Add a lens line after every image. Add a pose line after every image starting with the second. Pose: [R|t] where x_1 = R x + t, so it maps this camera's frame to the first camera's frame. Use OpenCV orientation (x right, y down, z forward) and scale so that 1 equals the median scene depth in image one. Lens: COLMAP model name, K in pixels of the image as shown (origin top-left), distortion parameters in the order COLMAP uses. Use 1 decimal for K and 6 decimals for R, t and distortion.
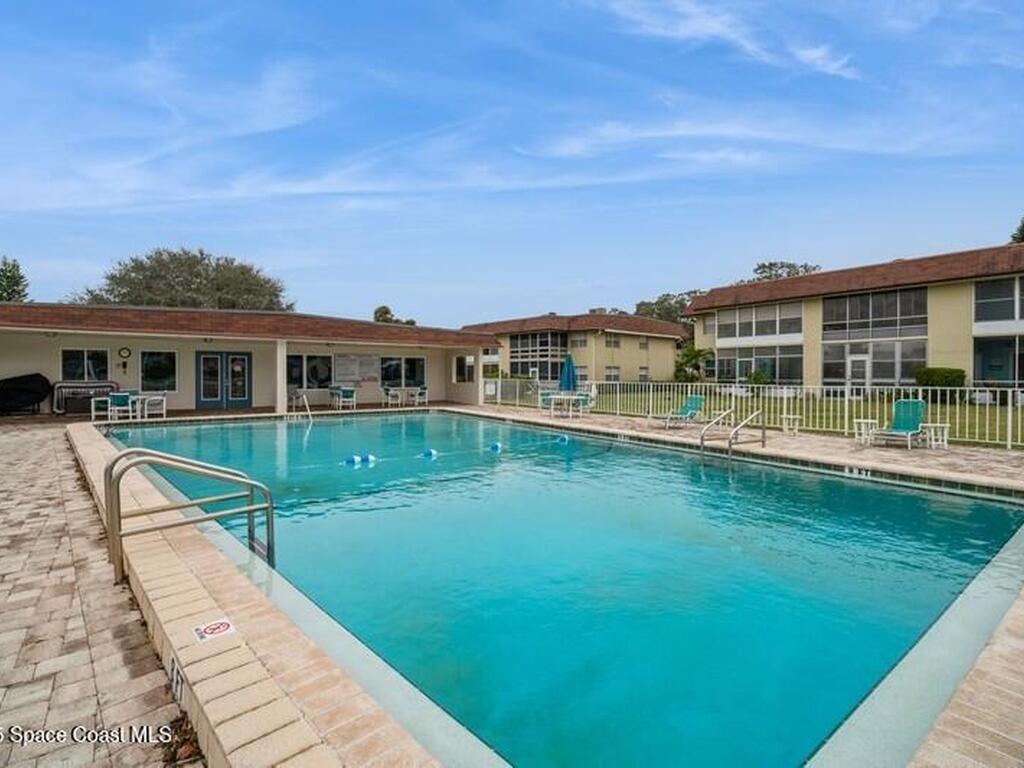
lens RADIAL K [[506.9, 0, 515.5], [0, 506.9, 380.0], [0, 0, 1]] dist [-0.005966, 0.000350]
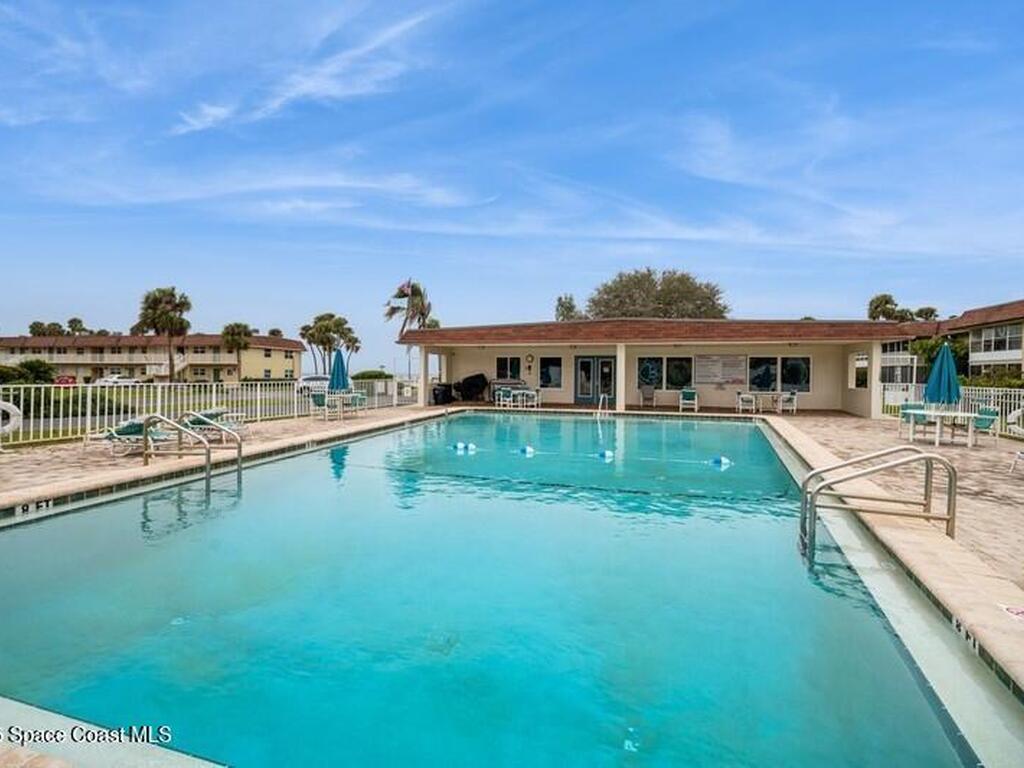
lens RADIAL K [[506.9, 0, 515.7], [0, 506.9, 380.4], [0, 0, 1]] dist [-0.005966, 0.000350]
pose [[0.585182, 0.013178, -0.810795, 0.246944], [-0.016614, 0.999853, 0.004259, -0.001179], [0.810732, 0.010978, 0.585314, 0.145319]]
